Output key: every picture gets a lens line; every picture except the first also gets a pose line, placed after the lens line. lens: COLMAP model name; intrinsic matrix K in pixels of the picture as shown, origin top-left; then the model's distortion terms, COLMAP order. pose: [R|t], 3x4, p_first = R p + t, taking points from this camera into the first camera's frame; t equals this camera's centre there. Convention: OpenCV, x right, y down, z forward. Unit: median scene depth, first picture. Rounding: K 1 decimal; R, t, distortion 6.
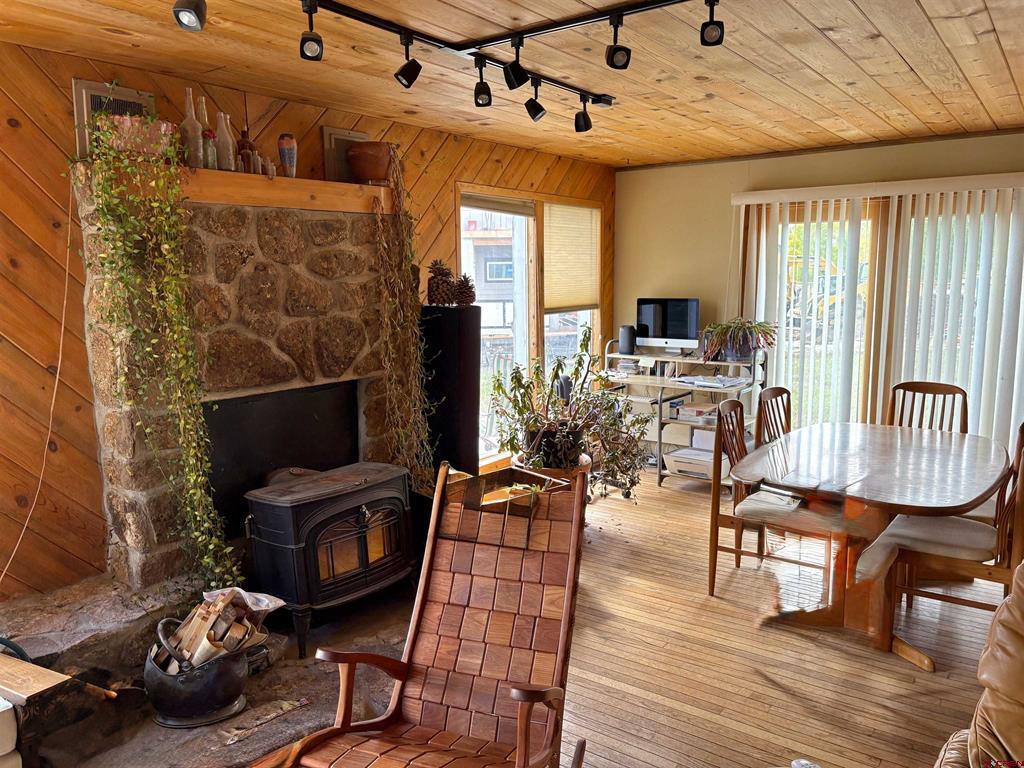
lens RADIAL K [[777.6, 0, 511.7], [0, 777.6, 385.2], [0, 0, 1]] dist [0.067440, -0.062608]
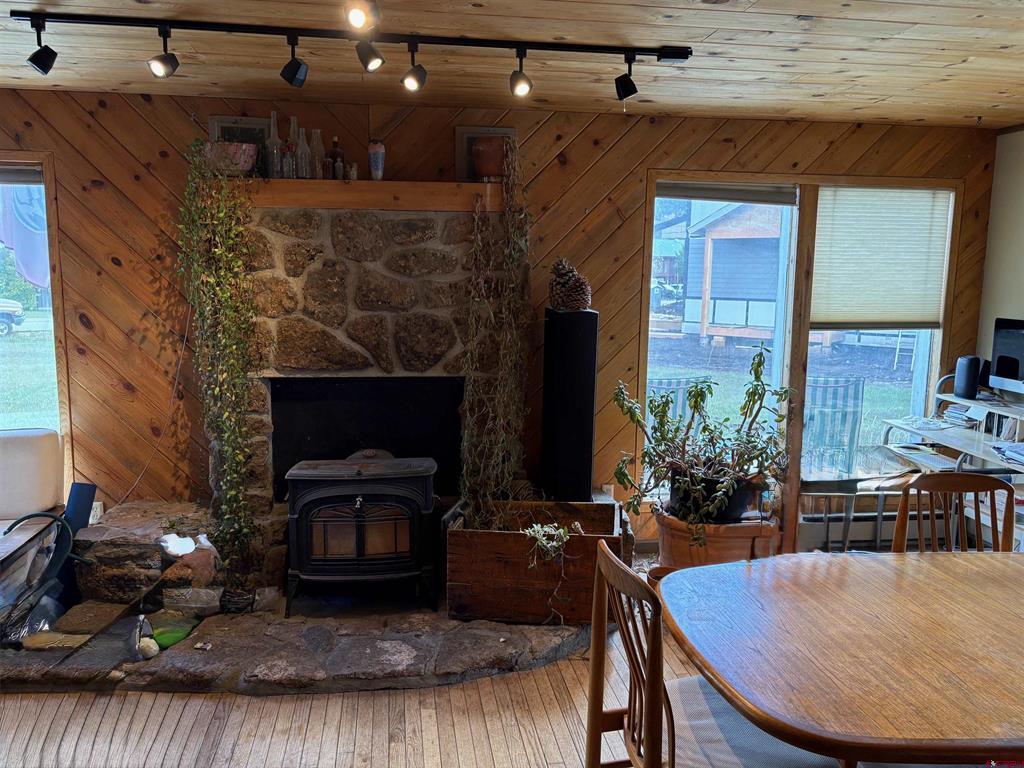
lens RADIAL K [[777.6, 0, 517.4], [0, 777.6, 385.1], [0, 0, 1]] dist [0.067440, -0.062608]
pose [[0.701400, 0.129053, -0.700987, 0.620310], [-0.124265, 0.990551, 0.058023, -0.072240], [0.701852, 0.046411, 0.710810, 0.379381]]
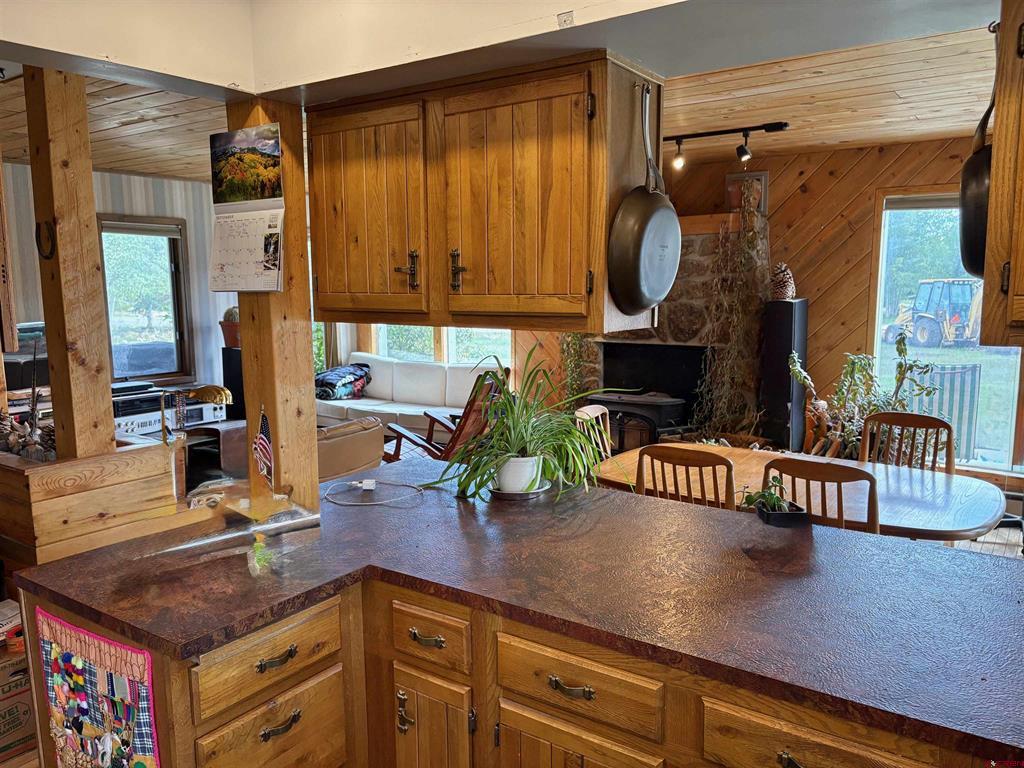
lens RADIAL K [[777.6, 0, 516.1], [0, 777.6, 381.1], [0, 0, 1]] dist [0.067440, -0.062608]
pose [[0.014228, 0.140058, -0.990041, 1.379543], [-0.137138, 0.981058, 0.136816, -0.105556], [0.990450, 0.133825, 0.033166, 0.664178]]
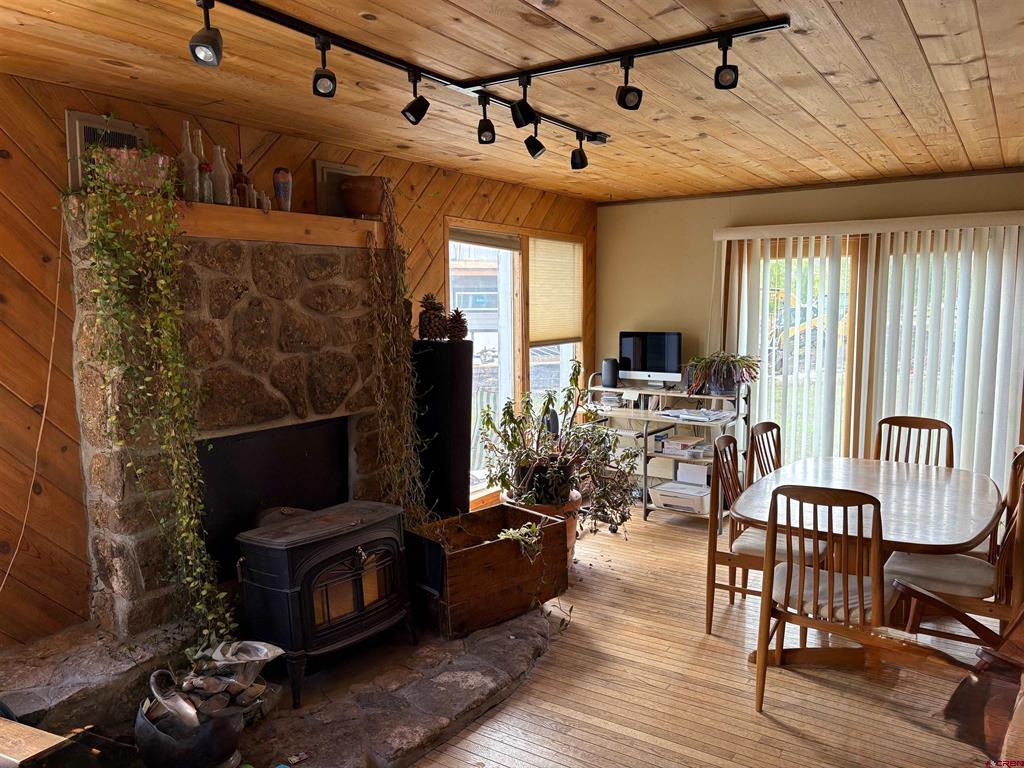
lens RADIAL K [[777.6, 0, 509.0], [0, 777.6, 387.9], [0, 0, 1]] dist [0.067440, -0.062608]
pose [[0.999071, -0.000192, 0.043091, -0.042851], [0.001639, 0.999435, -0.033557, -0.009785], [-0.043060, 0.033597, 0.998507, 0.012720]]
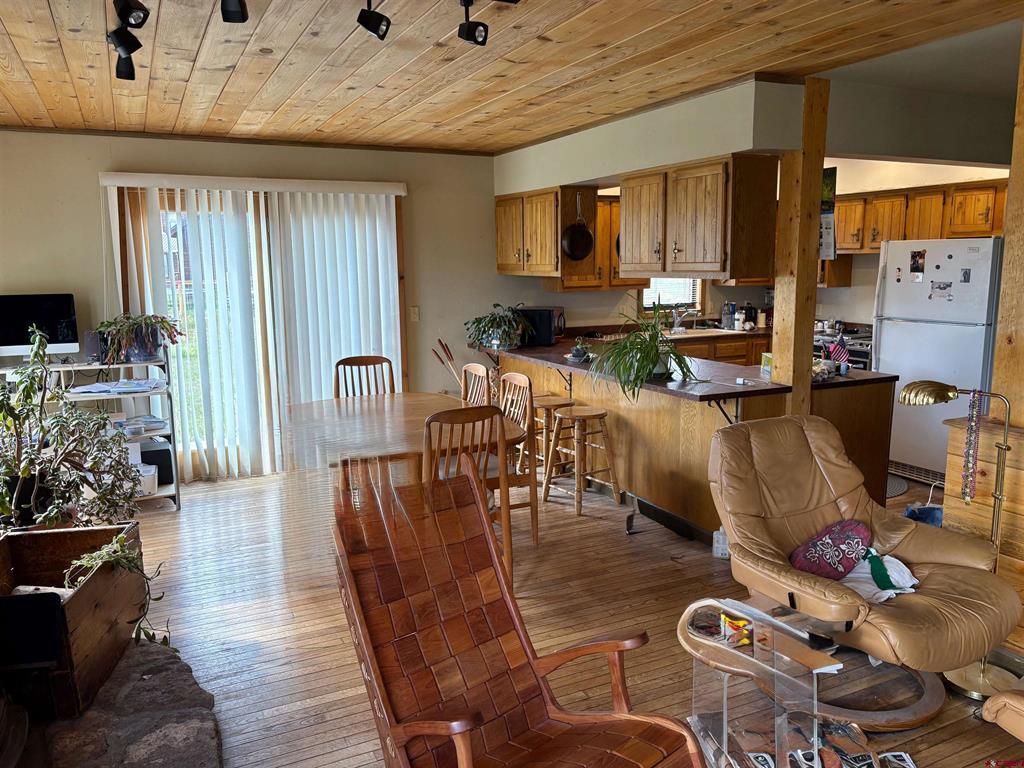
lens RADIAL K [[777.6, 0, 511.2], [0, 777.6, 389.8], [0, 0, 1]] dist [0.067440, -0.062608]
pose [[0.482611, -0.140704, 0.864459, -0.463907], [0.133330, 0.987310, 0.086264, -0.030509], [-0.865627, 0.073627, 0.495247, 0.289584]]
